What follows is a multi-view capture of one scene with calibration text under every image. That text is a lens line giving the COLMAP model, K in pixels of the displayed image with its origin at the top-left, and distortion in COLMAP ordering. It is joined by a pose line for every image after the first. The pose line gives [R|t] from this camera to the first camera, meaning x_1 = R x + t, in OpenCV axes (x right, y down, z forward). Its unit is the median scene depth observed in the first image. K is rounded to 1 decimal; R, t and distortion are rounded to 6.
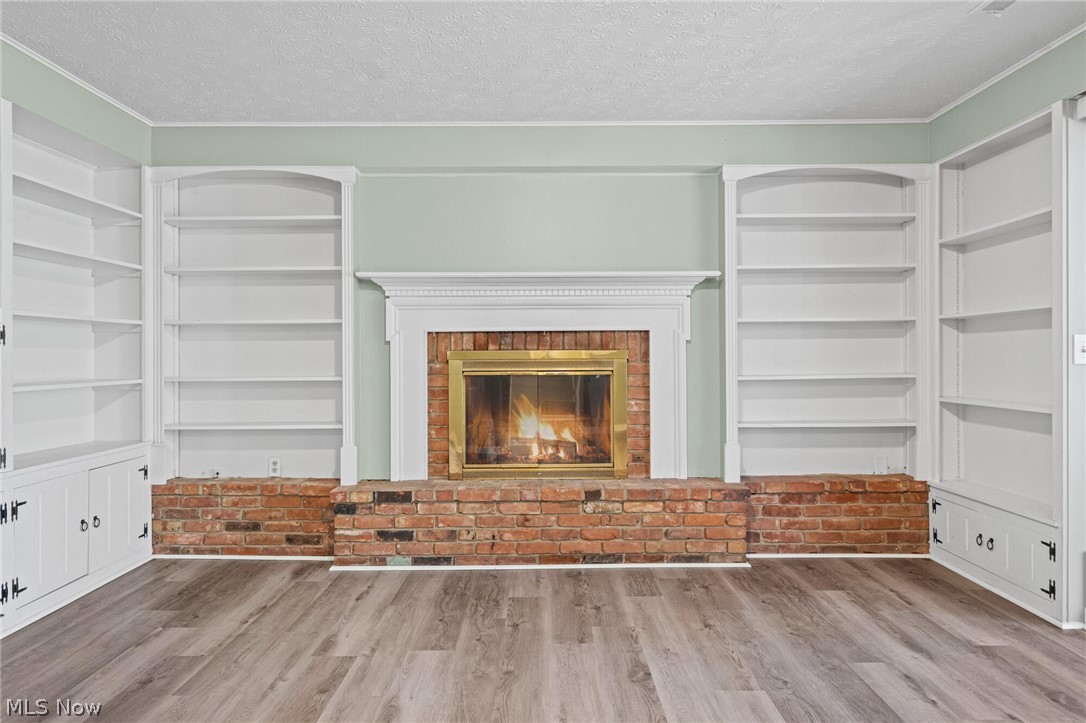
lens RADIAL K [[711.4, 0, 539.4], [0, 711.4, 357.0], [0, 0, 1]] dist [0.005815, 0.000131]
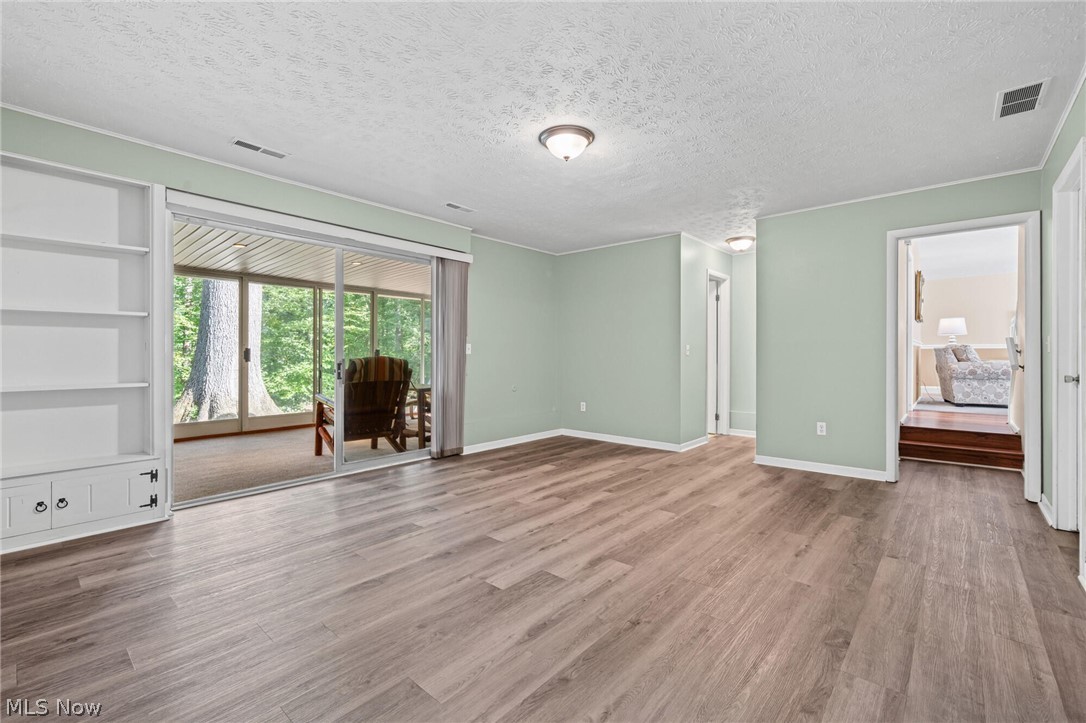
lens RADIAL K [[469.4, 0, 537.7], [0, 469.4, 357.4], [0, 0, 1]] dist [-0.001625, -0.000361]
pose [[-0.746387, -0.001454, 0.665511, -0.548553], [0.002297, 0.999986, 0.004761, 0.014957], [-0.665508, 0.005082, -0.746373, 1.170352]]
